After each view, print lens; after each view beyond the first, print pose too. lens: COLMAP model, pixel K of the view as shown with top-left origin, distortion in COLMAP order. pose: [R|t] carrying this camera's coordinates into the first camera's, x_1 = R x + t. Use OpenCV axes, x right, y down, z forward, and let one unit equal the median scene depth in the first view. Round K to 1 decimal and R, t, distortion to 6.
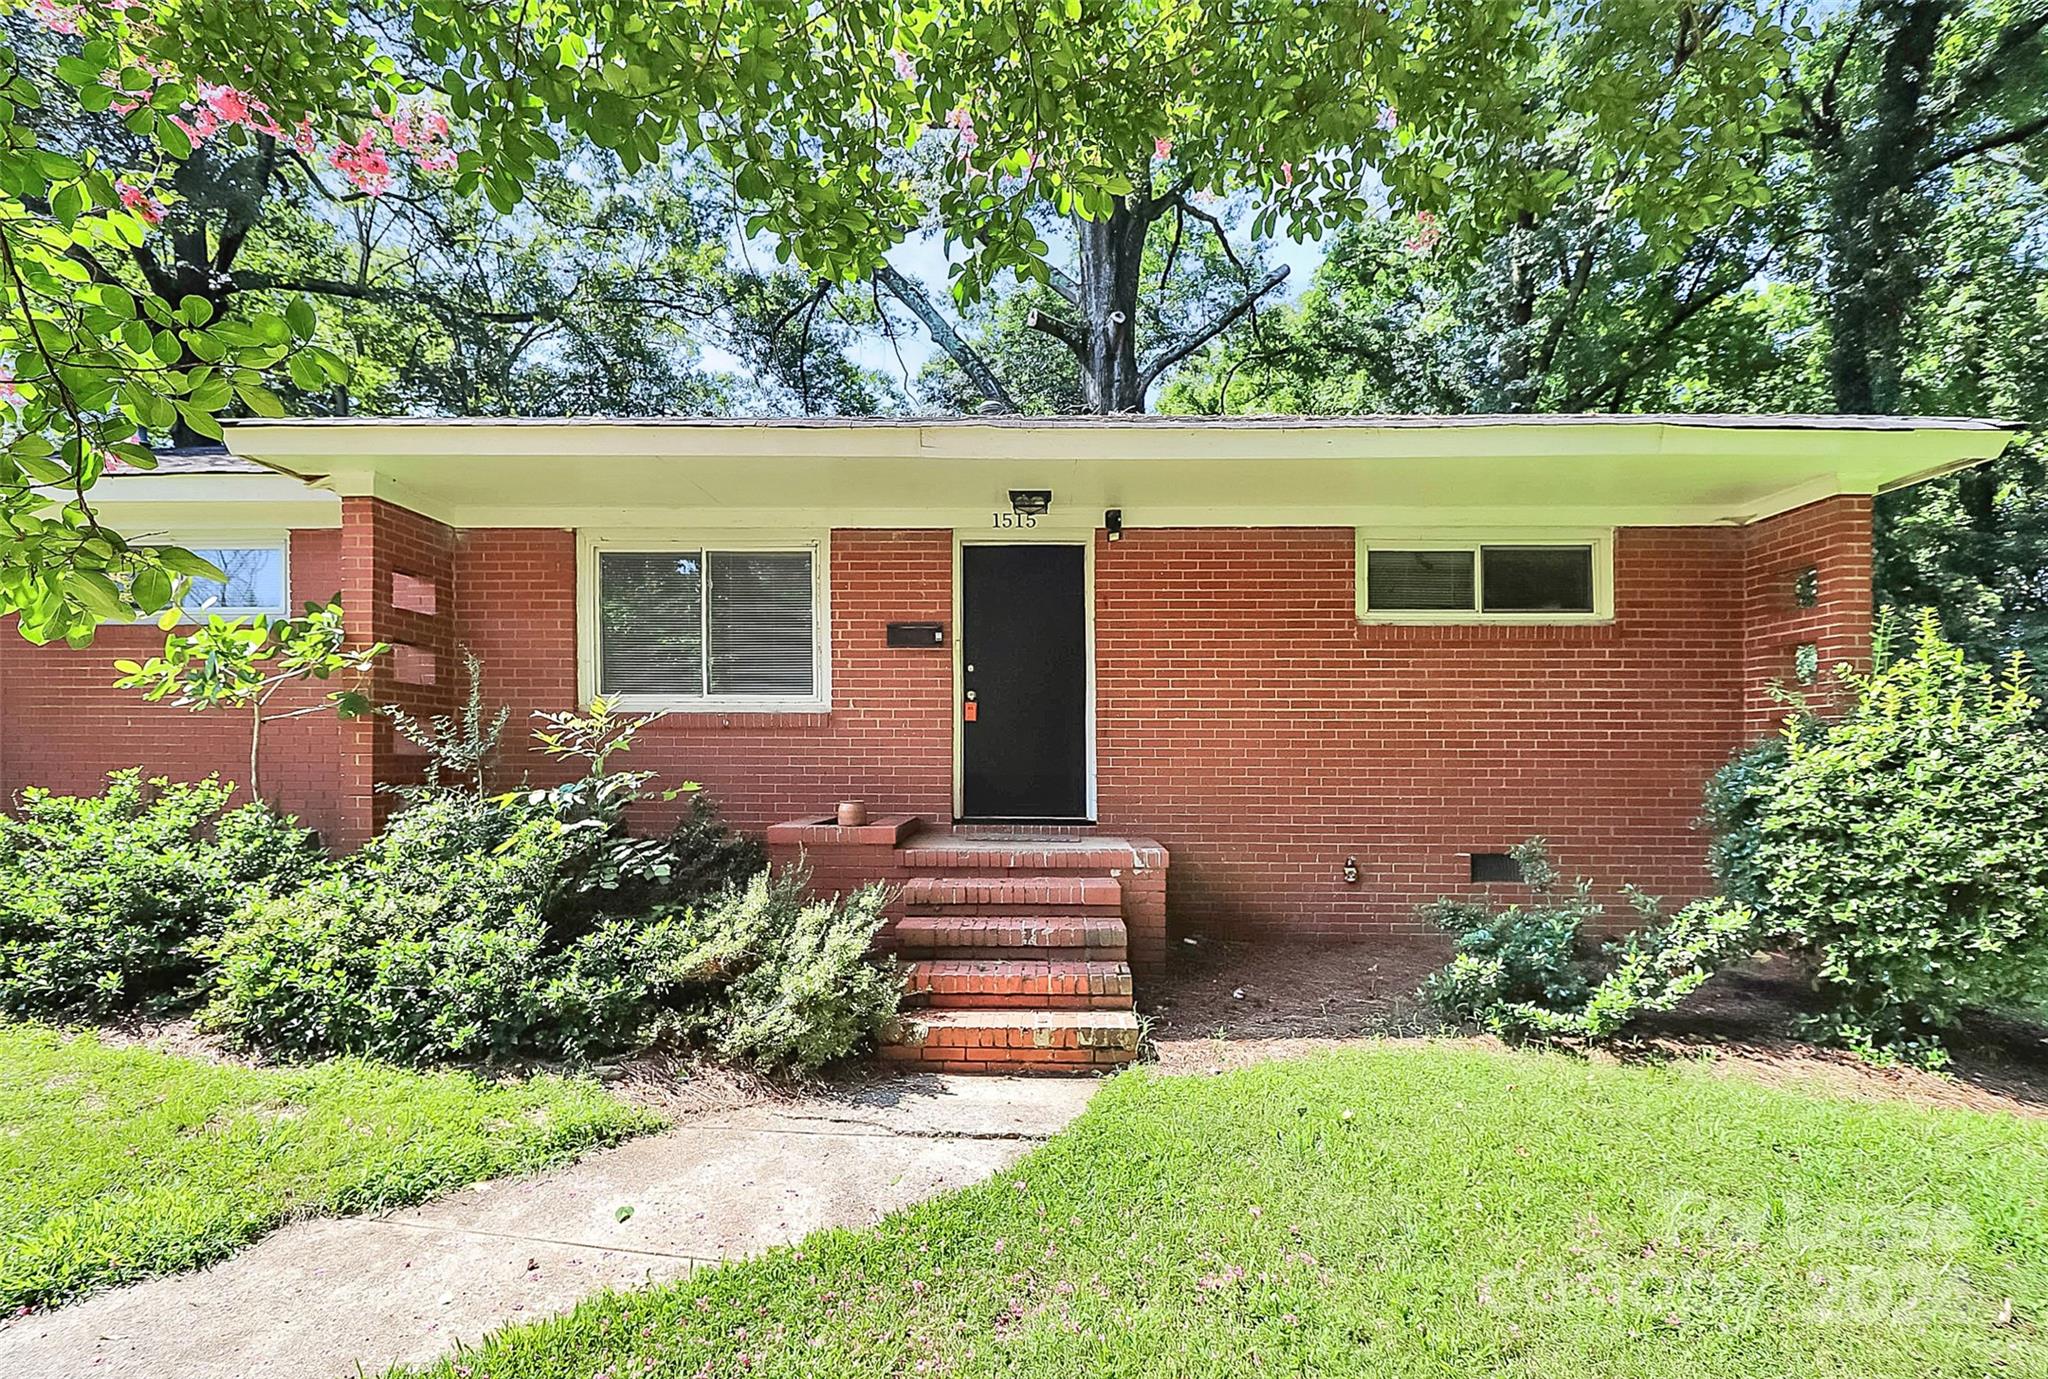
lens RADIAL K [[944.9, 0, 1022.7], [0, 944.9, 645.8], [0, 0, 1]] dist [0.002847, -0.013124]
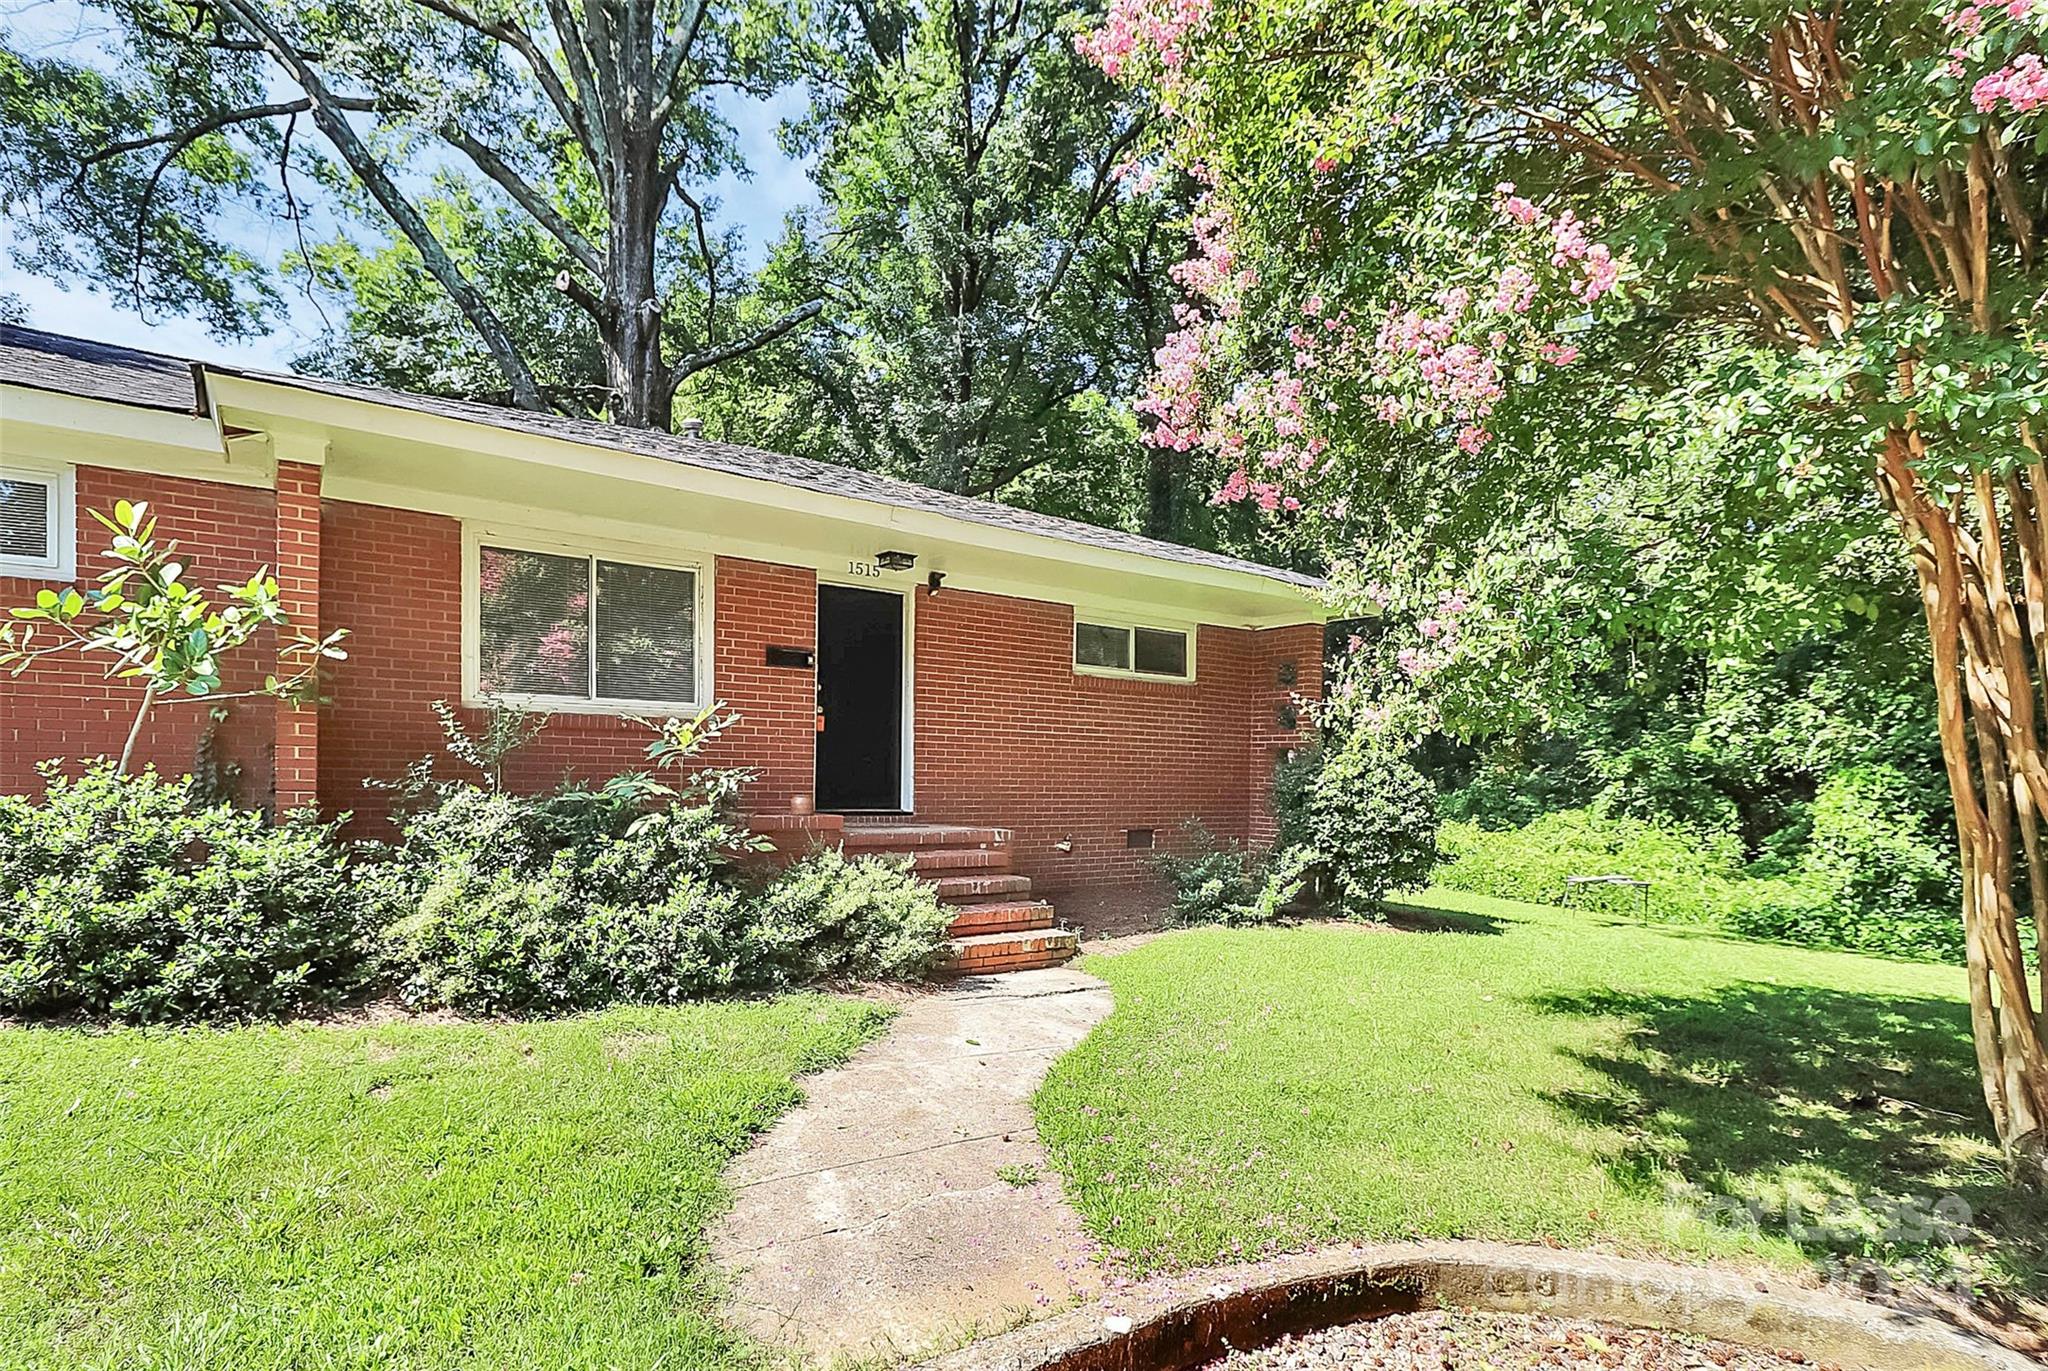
lens RADIAL K [[964.4, 0, 1025.3], [0, 964.4, 680.2], [0, 0, 1]] dist [-0.001352, -0.012628]
pose [[0.807858, 0.068688, 0.585361, -0.845784], [-0.086607, 0.996239, 0.002624, -0.016018], [-0.582979, -0.052817, 0.810769, -0.220692]]
